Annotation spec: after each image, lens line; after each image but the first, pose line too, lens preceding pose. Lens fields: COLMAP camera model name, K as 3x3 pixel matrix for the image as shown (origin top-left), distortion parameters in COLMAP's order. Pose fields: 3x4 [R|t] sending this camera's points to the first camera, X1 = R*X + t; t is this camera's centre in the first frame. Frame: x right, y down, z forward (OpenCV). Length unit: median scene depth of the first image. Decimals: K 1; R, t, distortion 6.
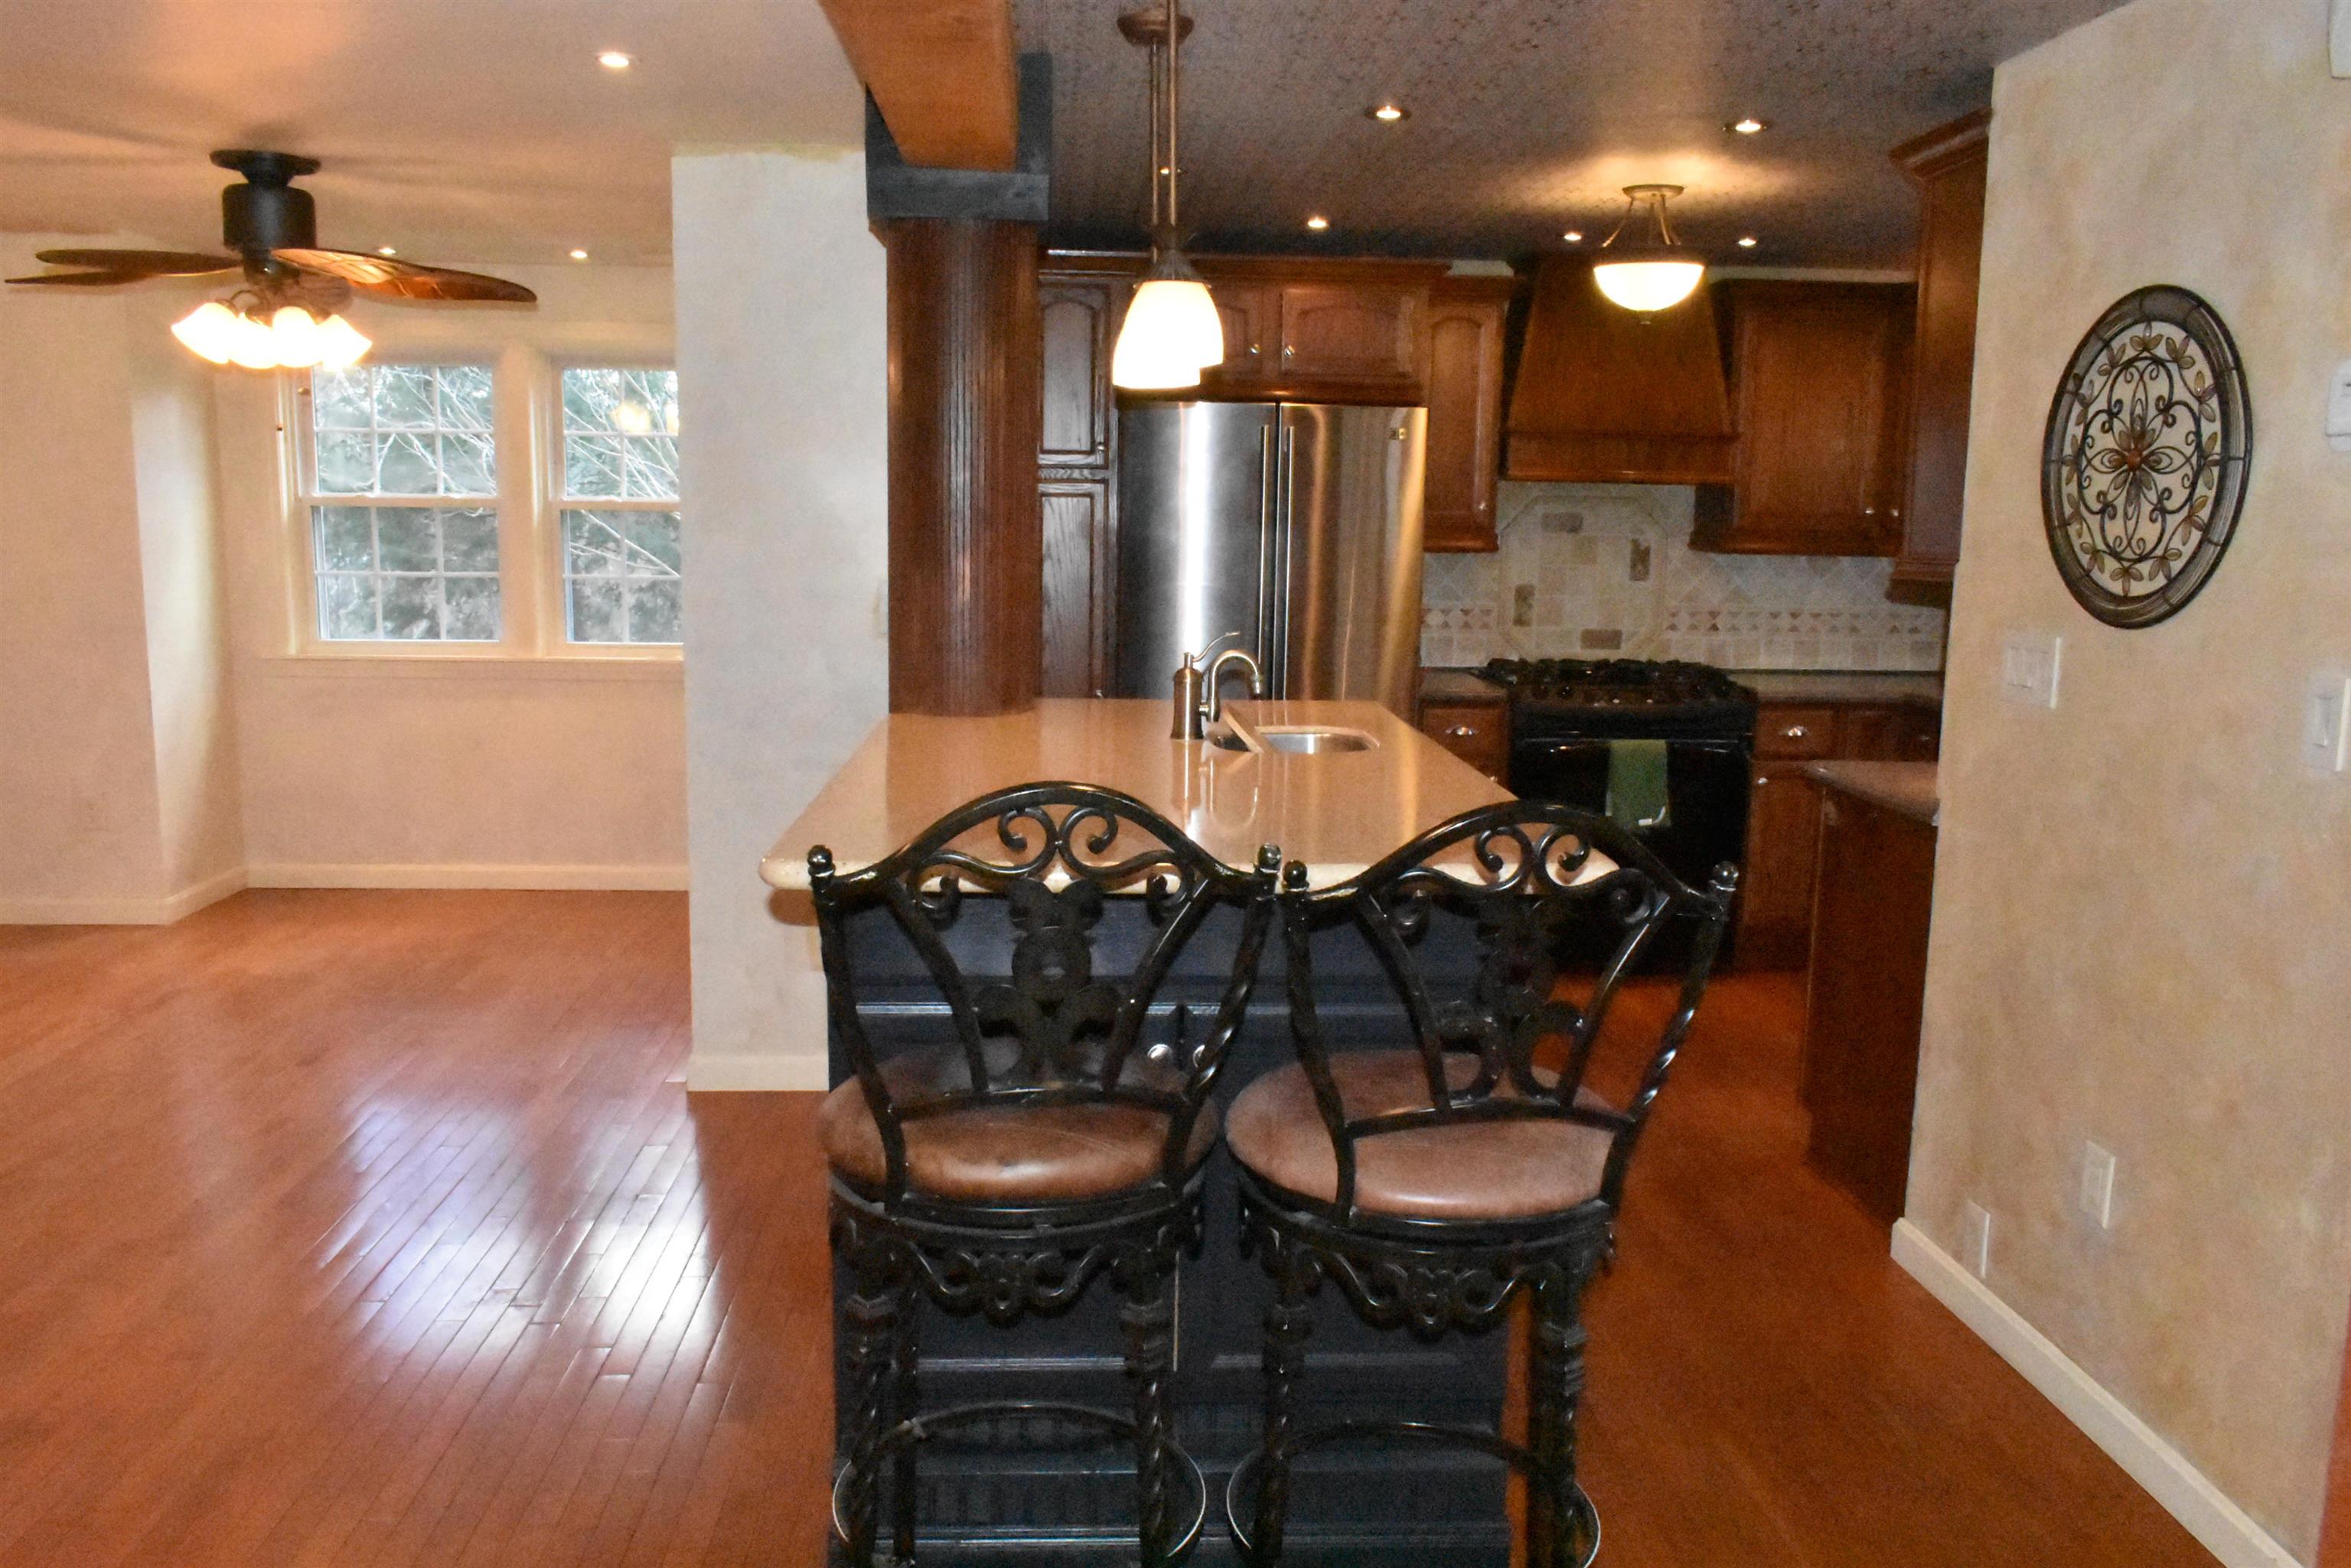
lens RADIAL K [[1814.4, 0, 1174.3], [0, 1814.4, 746.3], [0, 0, 1]] dist [-0.001245, -0.001358]
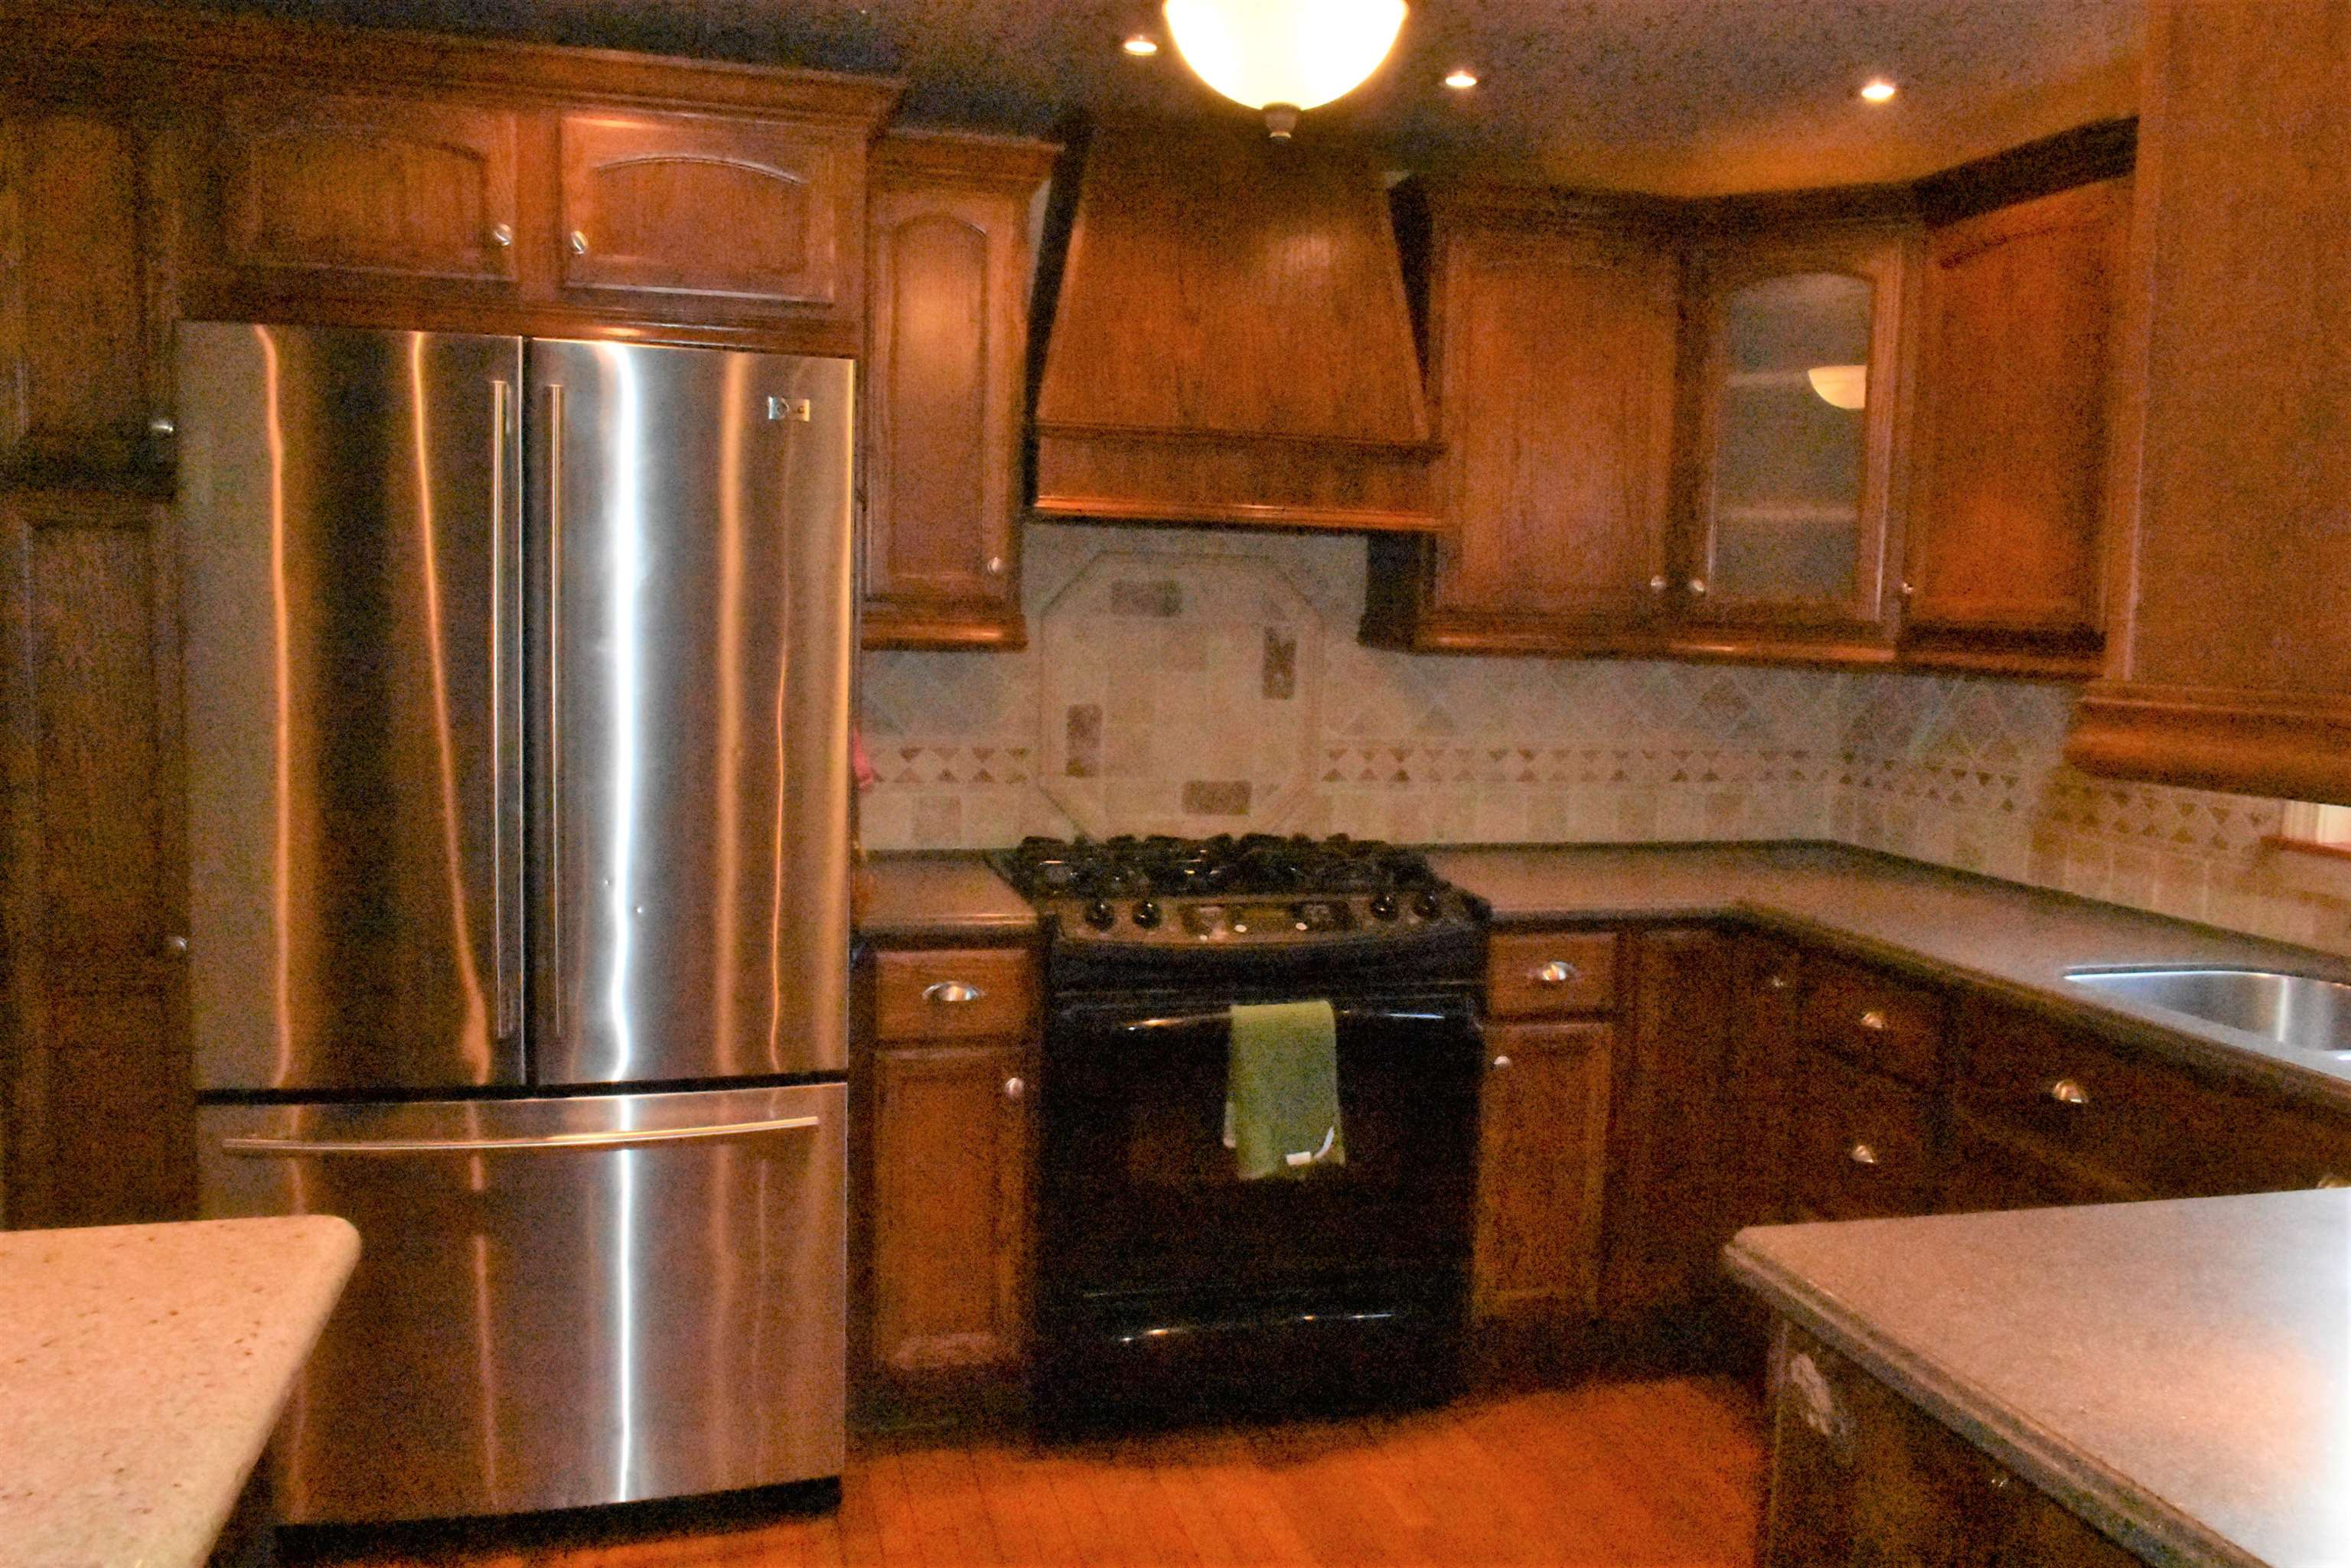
lens RADIAL K [[1814.4, 0, 1174.3], [0, 1814.4, 746.3], [0, 0, 1]] dist [-0.001245, -0.001358]
pose [[0.981144, -0.005981, 0.193185, 0.110972], [0.015432, 0.998754, -0.047457, -0.048872], [-0.192660, 0.049543, 0.980014, 0.436576]]
